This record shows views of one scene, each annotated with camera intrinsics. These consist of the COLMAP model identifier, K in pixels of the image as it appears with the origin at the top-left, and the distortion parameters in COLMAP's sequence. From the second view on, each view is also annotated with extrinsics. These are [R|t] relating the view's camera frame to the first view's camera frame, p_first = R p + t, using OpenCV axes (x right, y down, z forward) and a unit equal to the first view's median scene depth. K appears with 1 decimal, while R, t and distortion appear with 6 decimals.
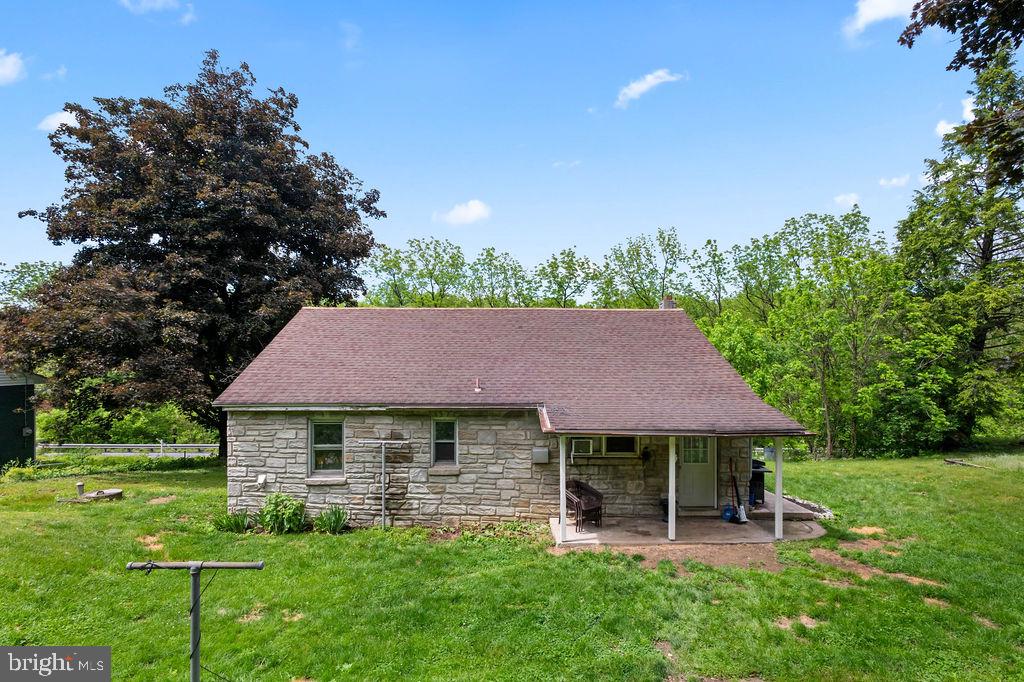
lens RADIAL K [[510.3, 0, 507.1], [0, 510.3, 341.9], [0, 0, 1]] dist [-0.012301, 0.003065]
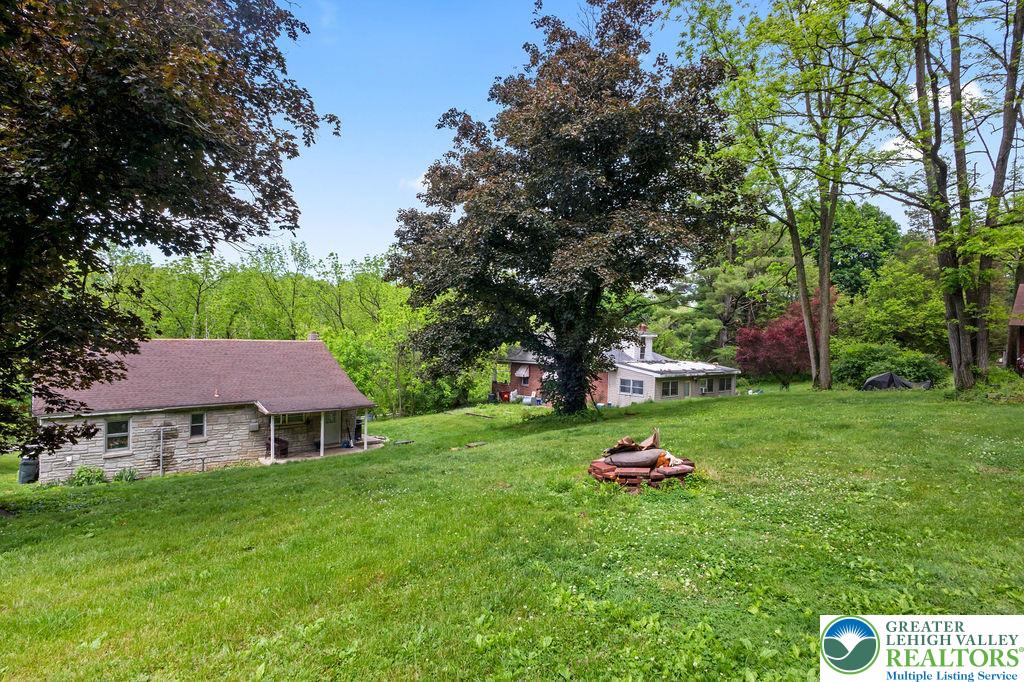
lens RADIAL K [[504.9, 0, 512.2], [0, 504.9, 351.4], [0, 0, 1]] dist [-0.001625, 0.000965]
pose [[0.742737, -0.000697, 0.669583, -0.501322], [-0.046046, 0.997579, 0.052115, -0.216580], [-0.667998, -0.069540, 0.740907, -1.094438]]
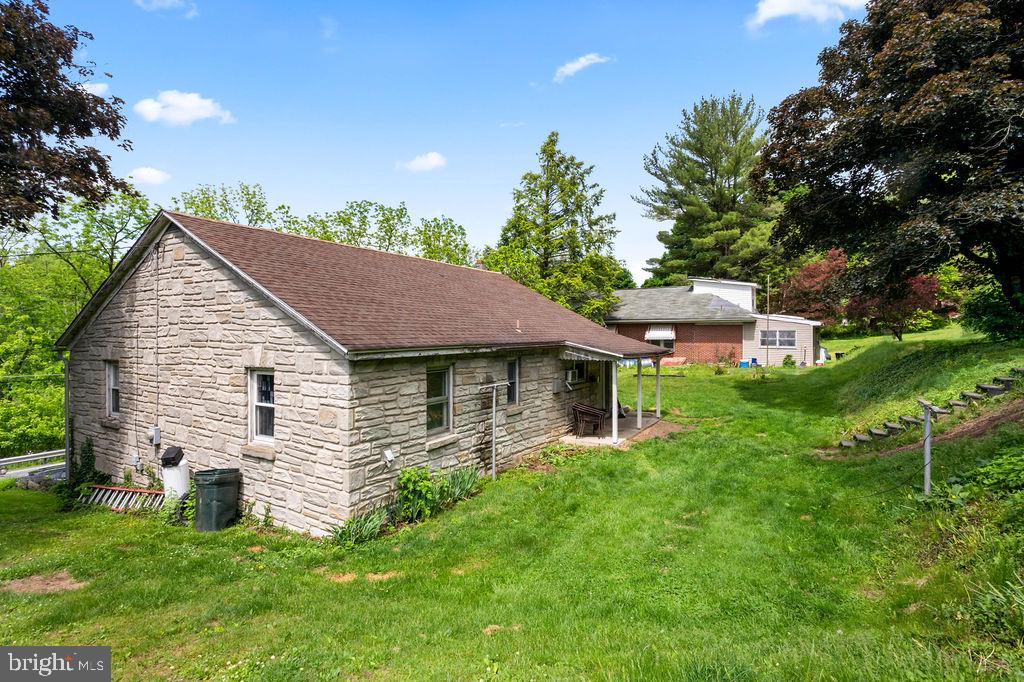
lens RADIAL K [[510.3, 0, 512.6], [0, 510.3, 336.7], [0, 0, 1]] dist [-0.012301, 0.003065]
pose [[0.531908, -0.010345, 0.846739, -0.975950], [-0.022687, 0.999392, 0.026462, 0.082122], [-0.846498, -0.033286, 0.531350, 0.476886]]
